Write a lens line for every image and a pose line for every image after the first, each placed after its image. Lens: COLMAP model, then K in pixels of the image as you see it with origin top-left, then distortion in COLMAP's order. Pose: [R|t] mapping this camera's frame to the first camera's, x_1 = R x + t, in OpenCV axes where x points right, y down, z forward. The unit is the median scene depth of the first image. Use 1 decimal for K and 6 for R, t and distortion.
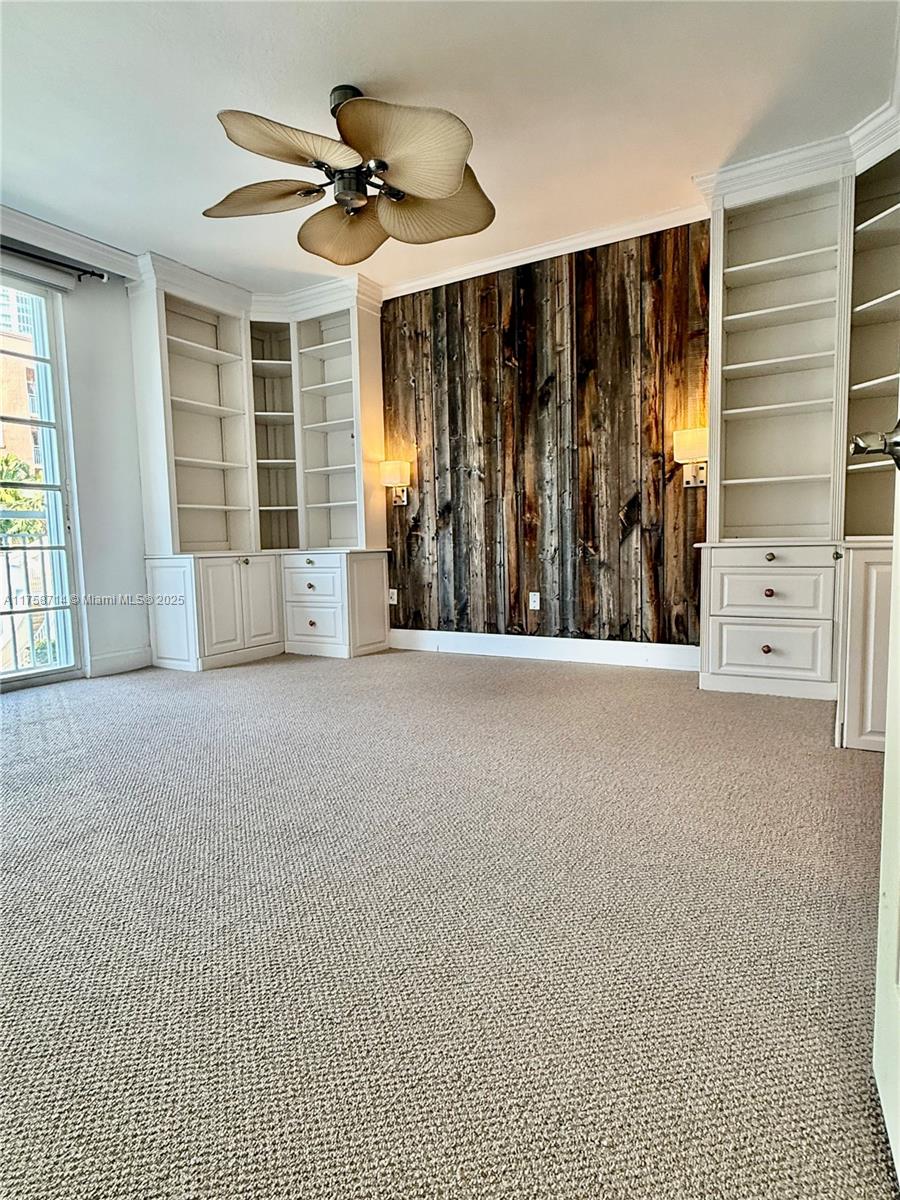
lens RADIAL K [[663.5, 0, 450.8], [0, 663.5, 600.8], [0, 0, 1]] dist [0.002275, 0.000024]
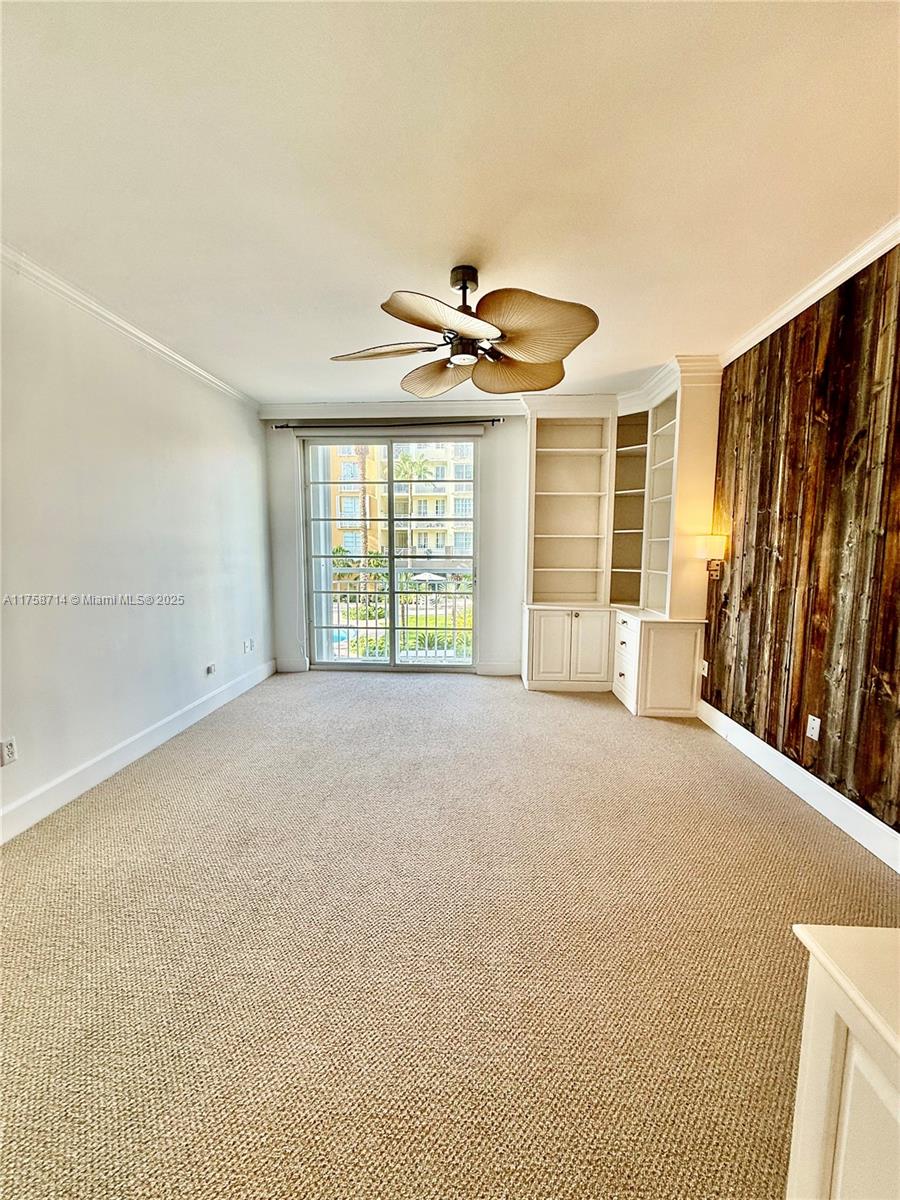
lens RADIAL K [[477.5, 0, 450.5], [0, 477.5, 596.8], [0, 0, 1]] dist [-0.001287, -0.000136]
pose [[0.470090, 0.122667, -0.874053, 0.391419], [-0.095455, 0.991552, 0.087818, -0.157681], [0.877441, 0.042151, 0.477828, 0.363138]]
